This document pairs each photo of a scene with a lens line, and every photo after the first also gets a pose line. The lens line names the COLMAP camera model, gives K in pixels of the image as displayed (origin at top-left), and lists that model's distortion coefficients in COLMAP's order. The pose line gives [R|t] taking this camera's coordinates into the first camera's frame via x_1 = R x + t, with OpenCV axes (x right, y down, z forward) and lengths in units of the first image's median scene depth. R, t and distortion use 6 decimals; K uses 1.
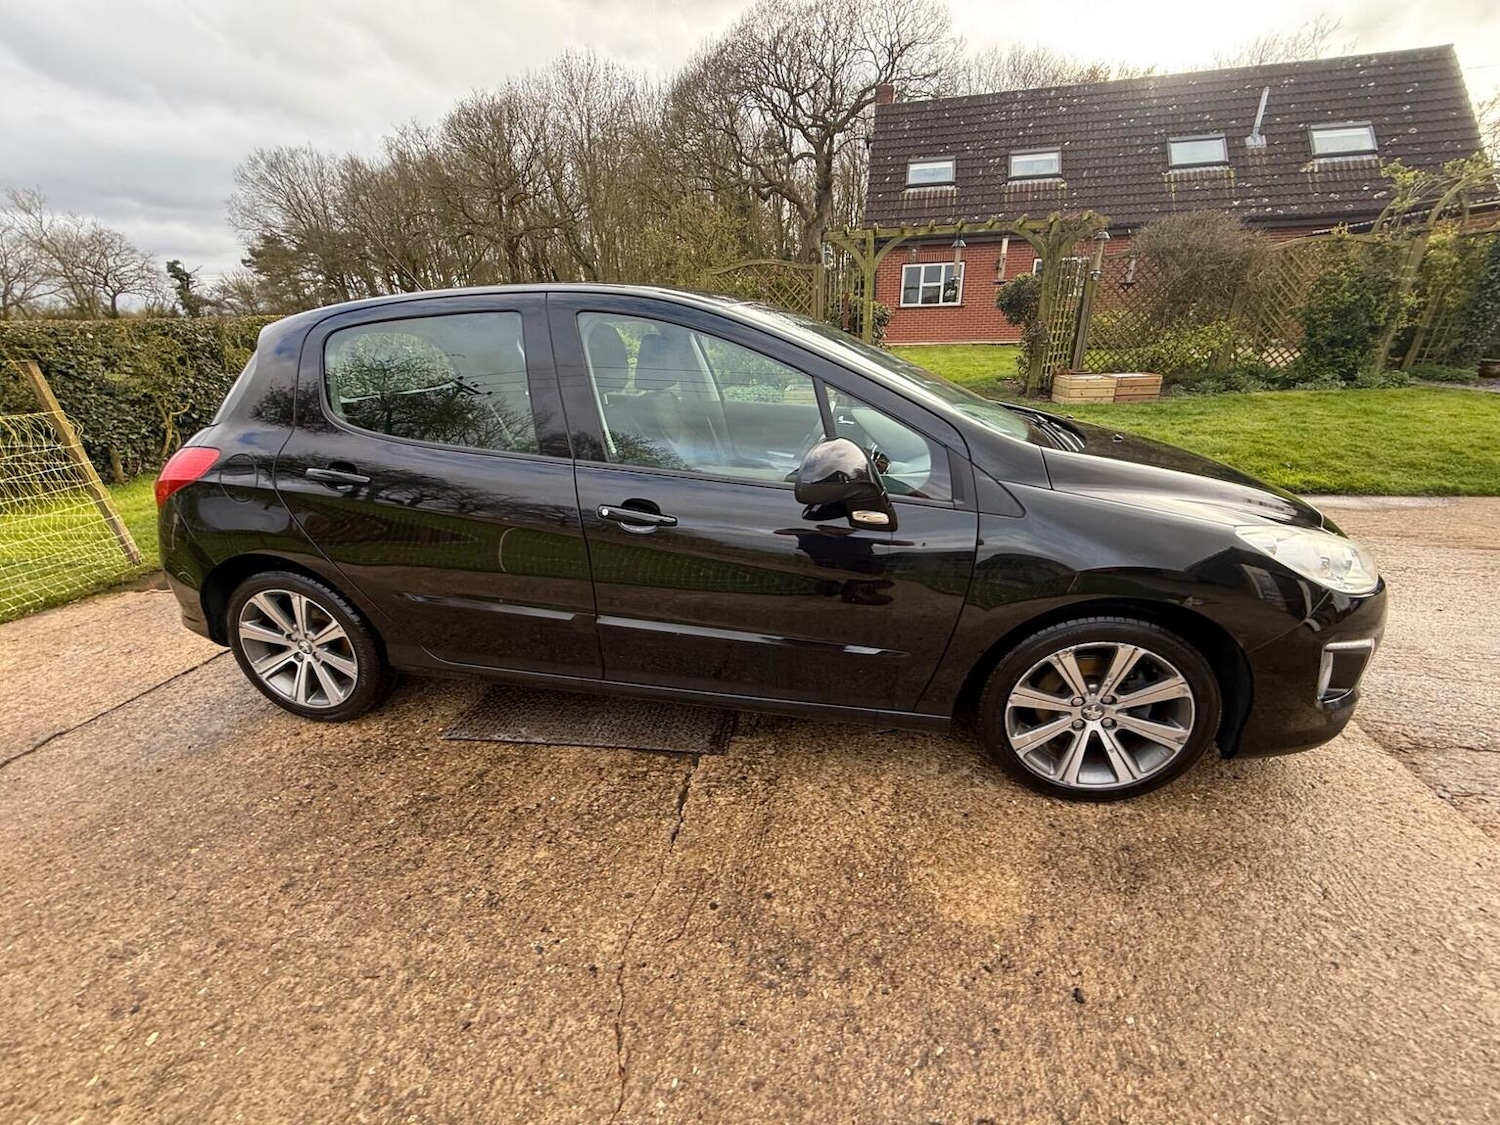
lens RADIAL K [[594.8, 0, 747.6], [0, 594.8, 562.7], [0, 0, 1]] dist [-0.001812, 0.000050]
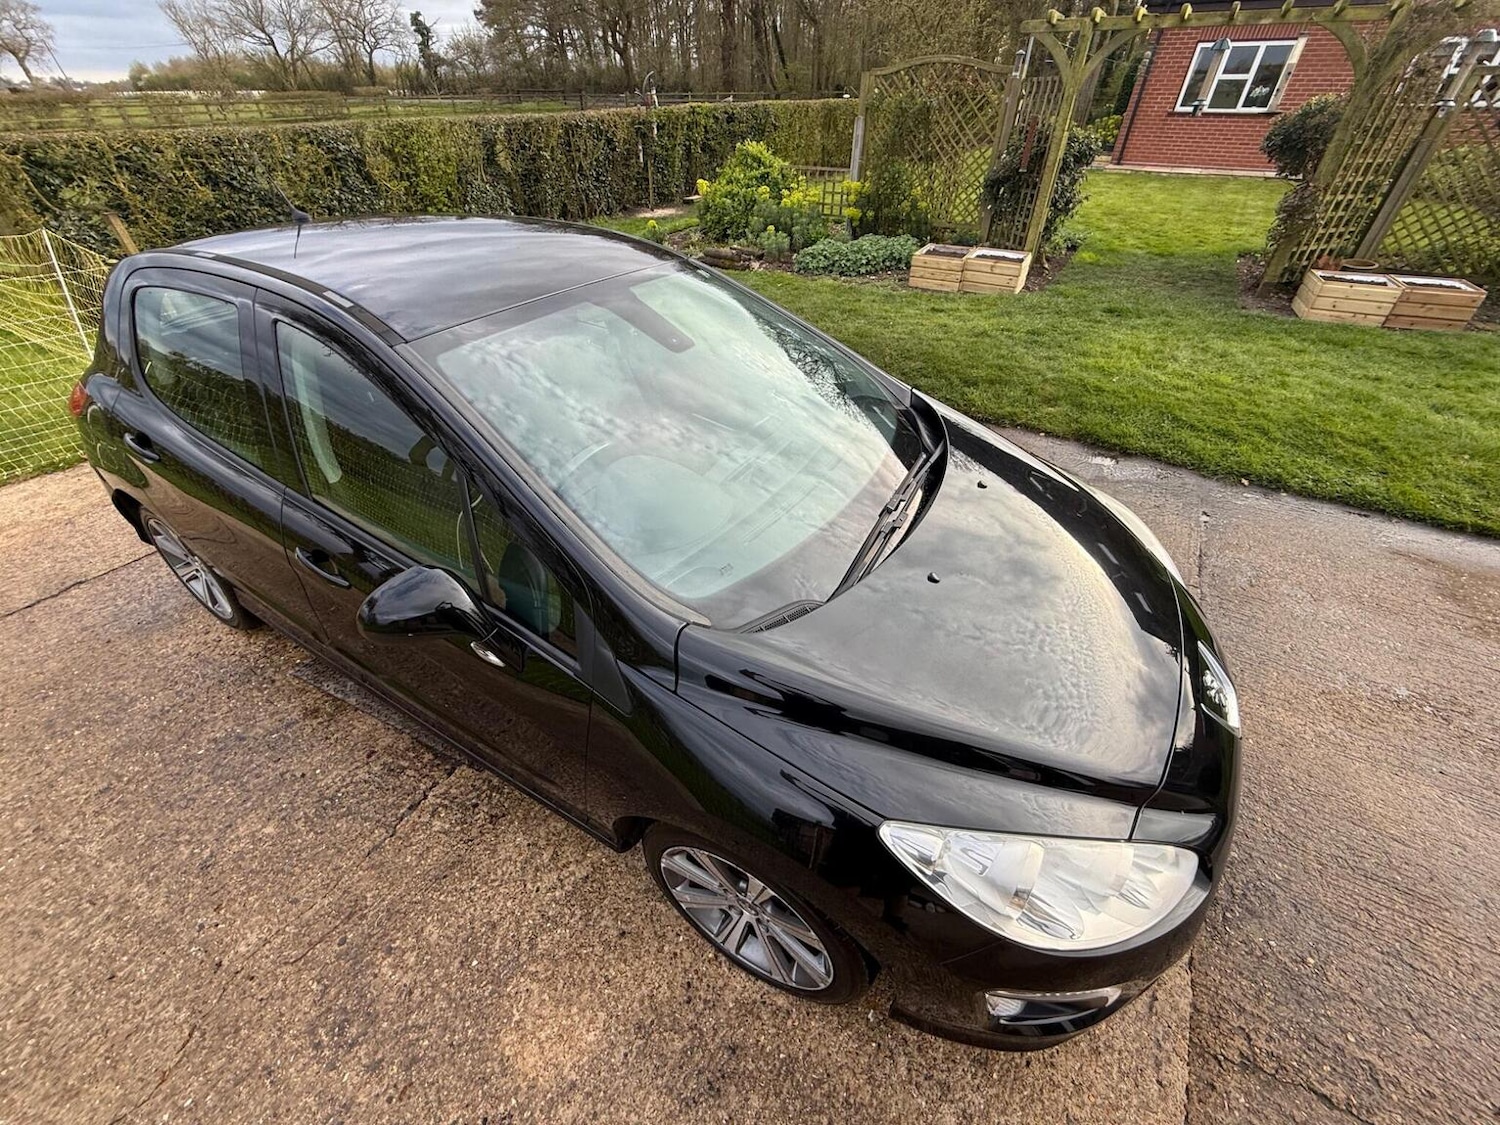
lens RADIAL K [[594.8, 0, 747.6], [0, 594.8, 562.7], [0, 0, 1]] dist [-0.001812, 0.000050]
pose [[0.943356, 0.227035, -0.241940, 0.530548], [-0.150475, 0.942670, 0.297876, -0.369017], [0.295698, -0.244597, 0.923436, 0.261352]]
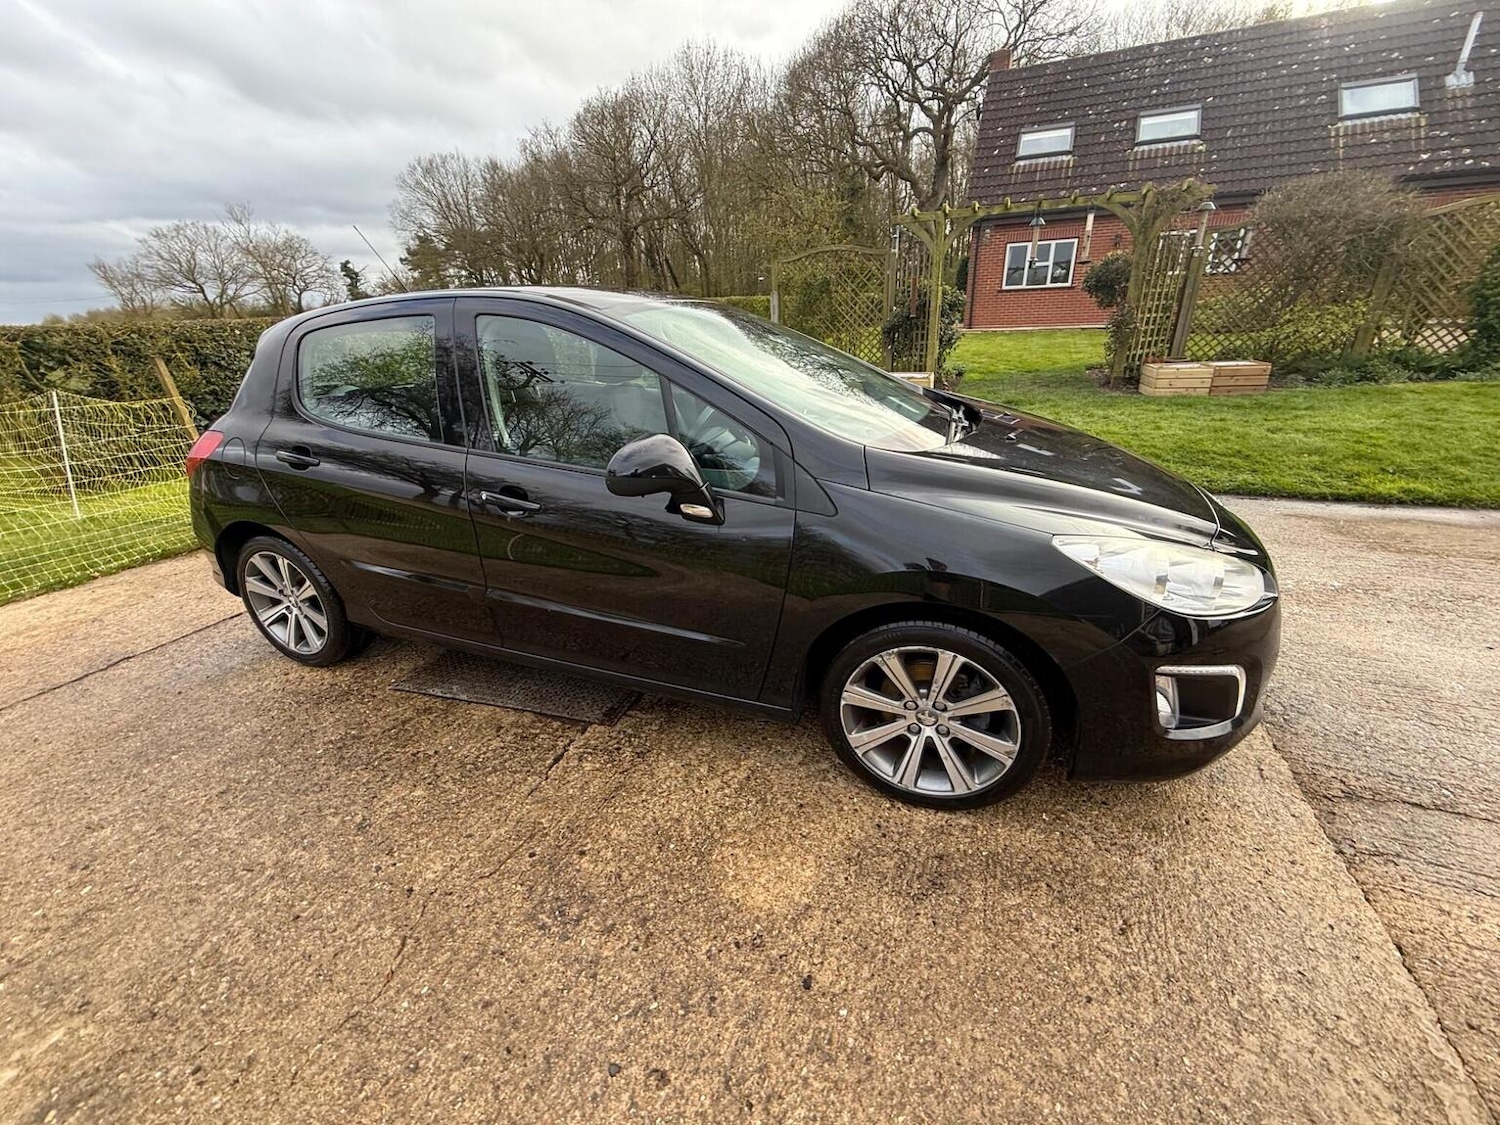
lens RADIAL K [[594.8, 0, 747.6], [0, 594.8, 562.7], [0, 0, 1]] dist [-0.001812, 0.000050]
pose [[0.984309, 0.054491, -0.167830, 0.345981], [-0.051008, 0.998385, 0.024997, -0.011094], [0.168921, -0.016044, 0.985499, -0.013596]]
